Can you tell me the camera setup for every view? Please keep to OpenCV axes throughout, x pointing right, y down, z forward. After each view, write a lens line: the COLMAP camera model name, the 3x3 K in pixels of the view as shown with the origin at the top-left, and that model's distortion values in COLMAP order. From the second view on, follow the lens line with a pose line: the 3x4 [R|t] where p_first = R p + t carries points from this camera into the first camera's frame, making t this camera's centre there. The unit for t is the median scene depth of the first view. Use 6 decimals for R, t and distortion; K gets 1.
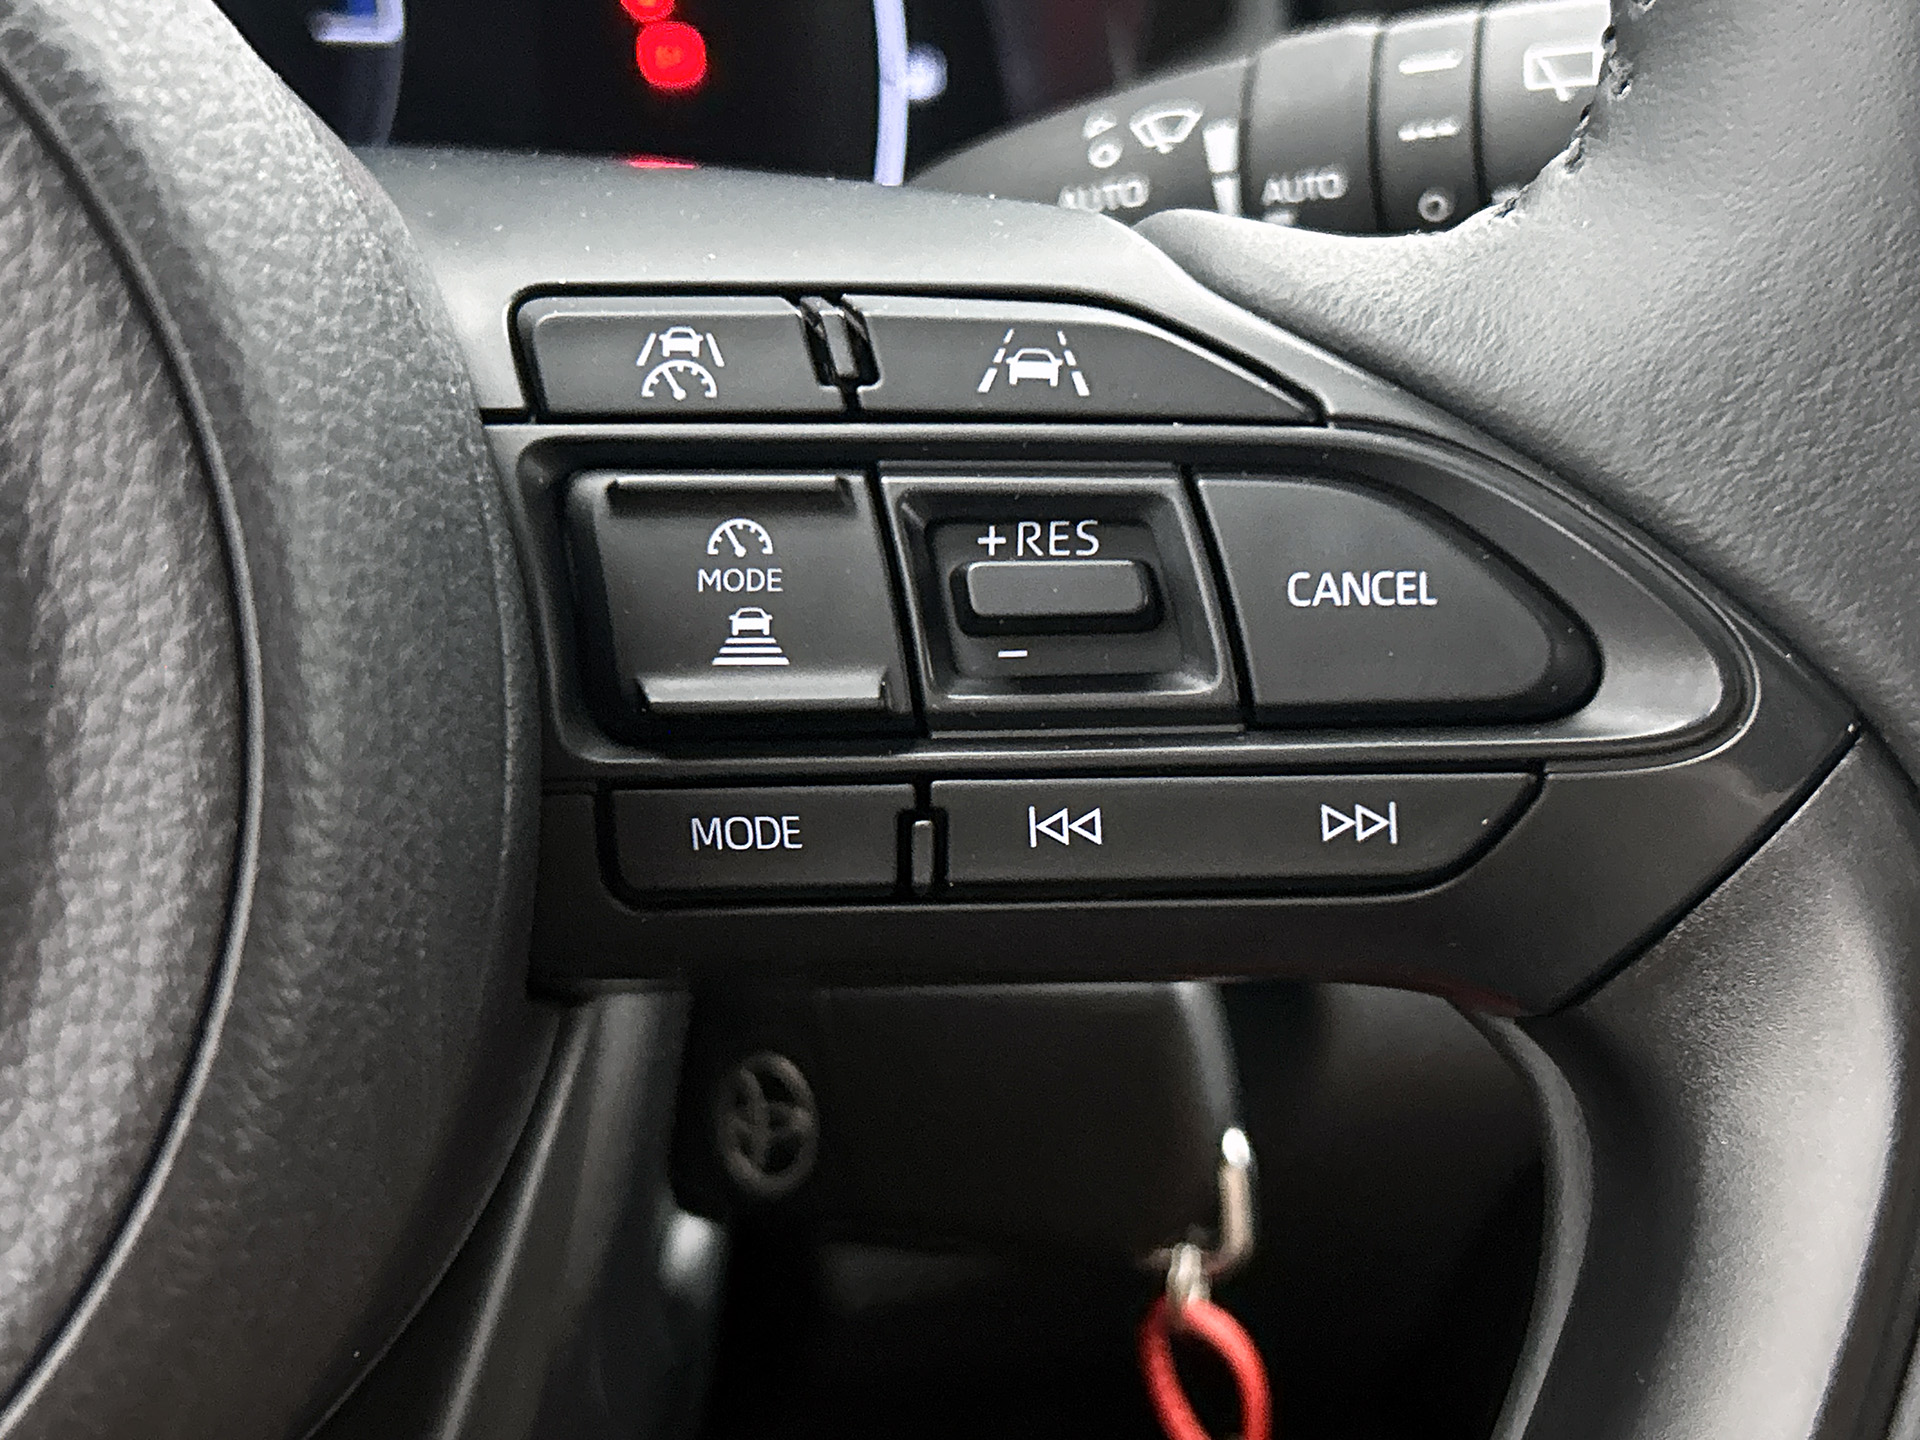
lens RADIAL K [[2777.3, 0, 960.0], [0, 2777.3, 720.0], [0, 0, 1]] dist [0.225486, -1.032769]
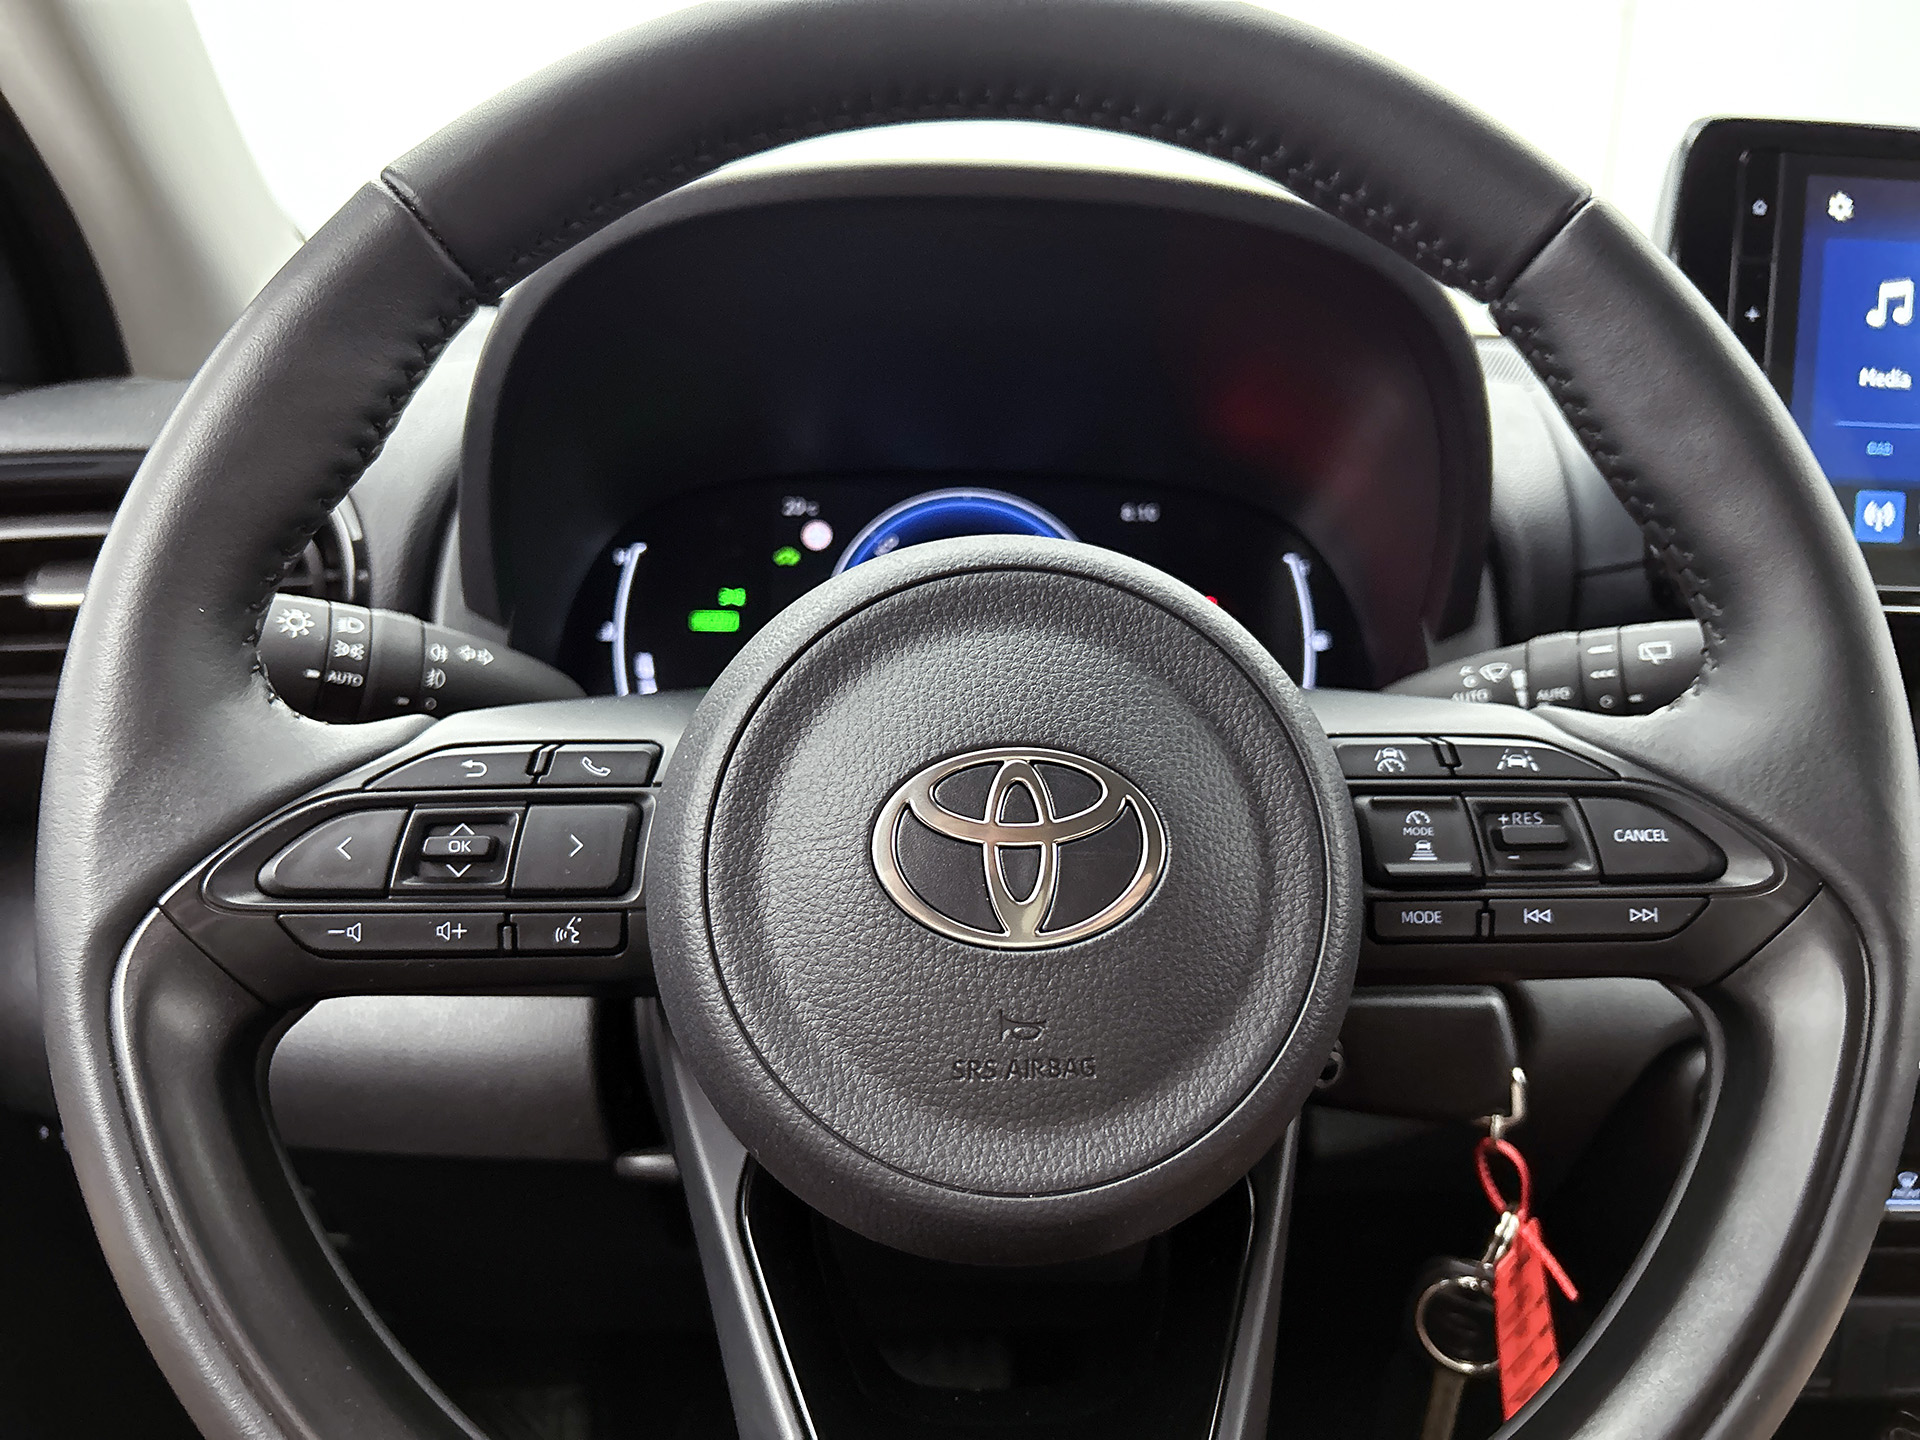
lens RADIAL K [[1471.8, 0, 960.0], [0, 1471.8, 720.0], [0, 0, 1]] dist [-0.006290, 0.000695]
pose [[0.991184, -0.002278, -0.132471, -0.357024], [-0.017666, 0.988652, -0.149182, 0.075411], [0.131308, 0.150207, 0.979896, -0.629330]]
